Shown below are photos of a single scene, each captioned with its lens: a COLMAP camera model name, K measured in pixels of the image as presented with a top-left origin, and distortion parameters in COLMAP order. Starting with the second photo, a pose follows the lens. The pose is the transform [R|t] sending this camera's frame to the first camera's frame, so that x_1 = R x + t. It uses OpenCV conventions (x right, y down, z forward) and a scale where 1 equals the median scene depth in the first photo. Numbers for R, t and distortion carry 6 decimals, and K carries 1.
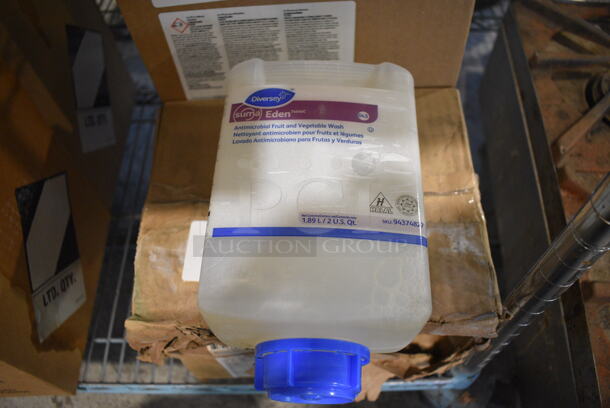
lens RADIAL K [[488.2, 0, 305.7], [0, 488.2, 206.5], [0, 0, 1]] dist [-0.113810, 0.025763]
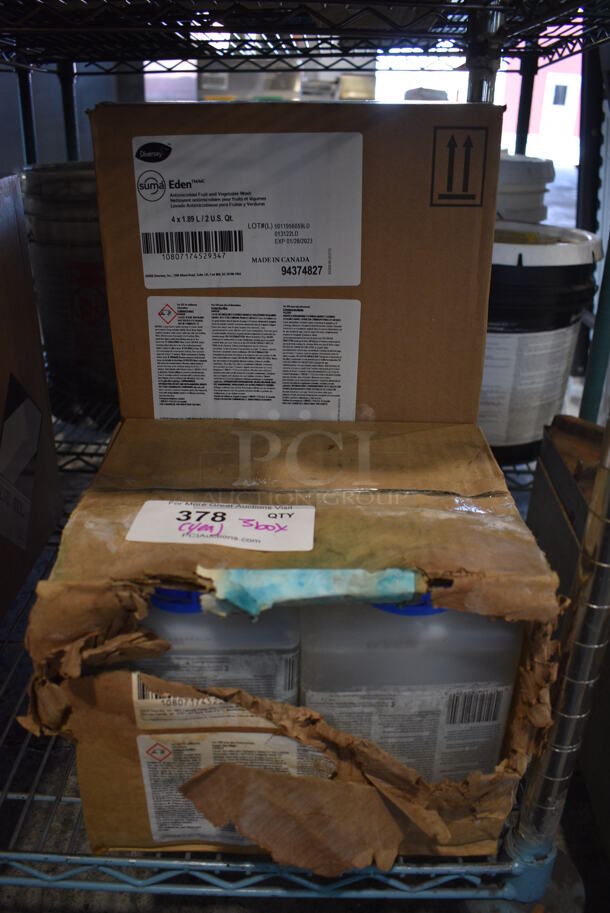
lens RADIAL K [[747.1, 0, 305.0], [0, 747.1, 456.5], [0, 0, 1]] dist [-0.093533, 0.009222]
pose [[0.997120, 0.072861, 0.021071, -0.015398], [-0.048735, 0.828352, -0.558084, 0.708881], [-0.058117, 0.555450, 0.829517, -0.042415]]
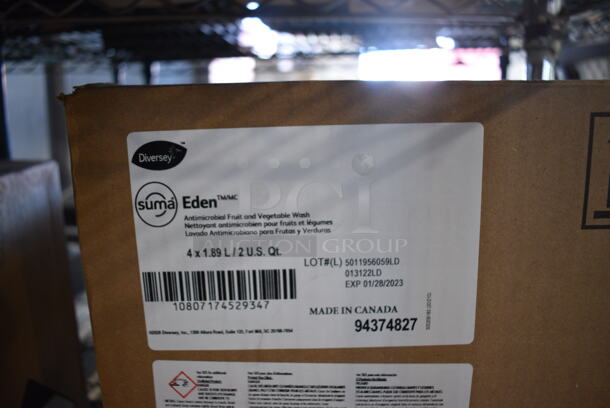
lens RADIAL K [[488.2, 0, 305.7], [0, 488.2, 206.5], [0, 0, 1]] dist [-0.113810, 0.025763]
pose [[0.997702, 0.063306, -0.024131, -0.122779], [-0.060980, 0.683927, -0.726998, -0.115214], [-0.029519, 0.726799, 0.686216, 0.469241]]
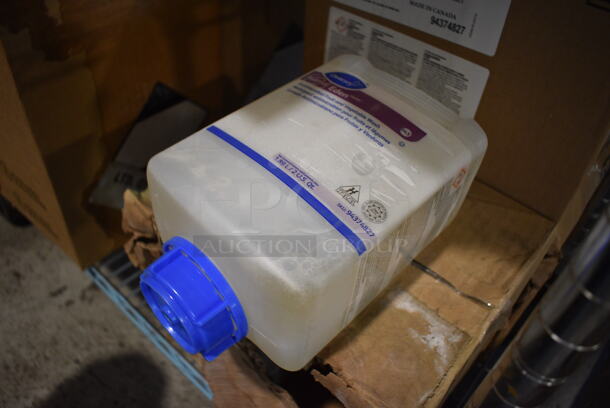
lens RADIAL K [[488.2, 0, 305.7], [0, 488.2, 206.5], [0, 0, 1]] dist [-0.113810, 0.025763]
pose [[0.740700, 0.537227, -0.403424, 0.402181], [-0.623862, 0.772838, -0.116266, 0.148391], [0.249320, 0.337799, 0.907596, 0.122115]]
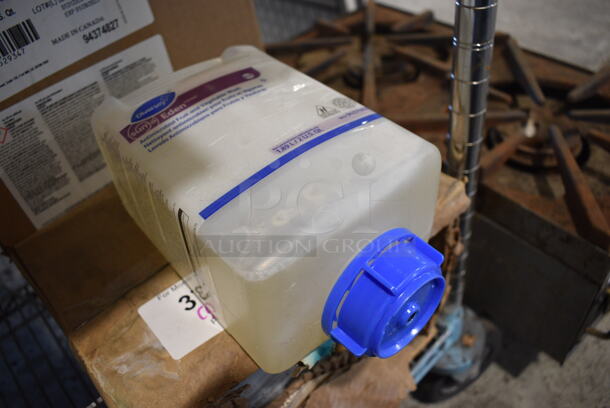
lens RADIAL K [[488.2, 0, 305.7], [0, 488.2, 206.5], [0, 0, 1]] dist [-0.113810, 0.025763]
pose [[0.730172, -0.500401, 0.465239, -0.357703], [0.627460, 0.760598, -0.166687, 0.235226], [-0.270449, 0.413629, 0.869349, 0.200881]]
